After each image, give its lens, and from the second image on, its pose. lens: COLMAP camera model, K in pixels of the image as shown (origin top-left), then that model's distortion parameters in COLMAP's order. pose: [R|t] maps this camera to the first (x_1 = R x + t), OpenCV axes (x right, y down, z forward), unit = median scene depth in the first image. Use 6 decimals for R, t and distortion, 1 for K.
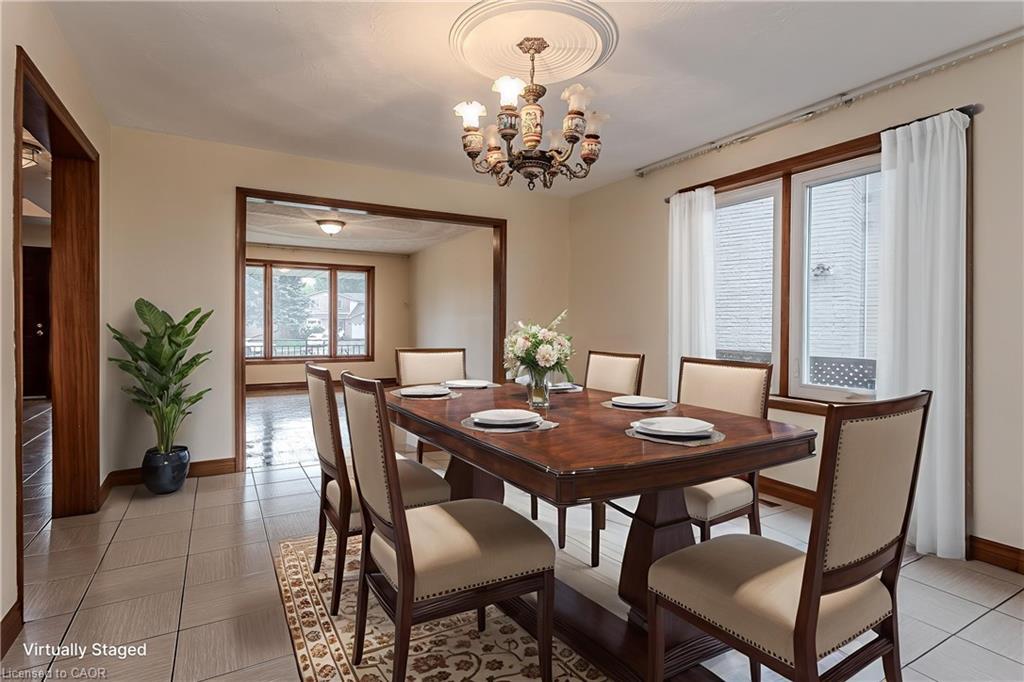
lens RADIAL K [[493.1, 0, 516.5], [0, 493.1, 334.2], [0, 0, 1]] dist [0.001324, 0.000158]
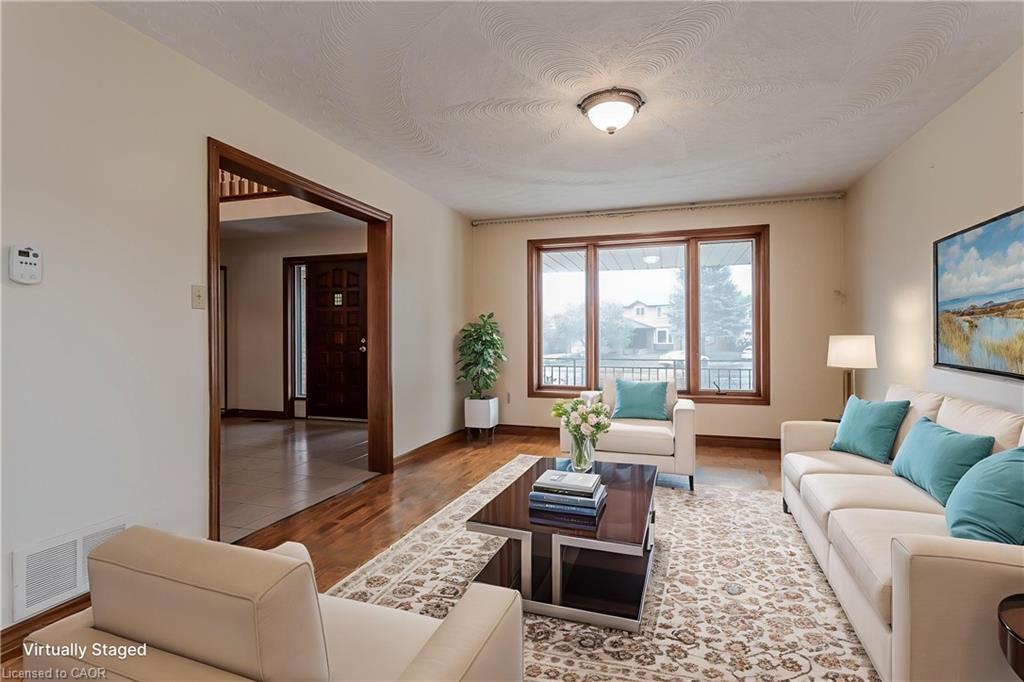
lens RADIAL K [[493.1, 0, 516.5], [0, 493.1, 334.2], [0, 0, 1]] dist [0.001324, 0.000158]
pose [[0.662593, -0.014296, -0.748844, -0.075384], [-0.003497, 0.999748, -0.022180, -0.007977], [0.748972, 0.017315, 0.662376, 0.462037]]
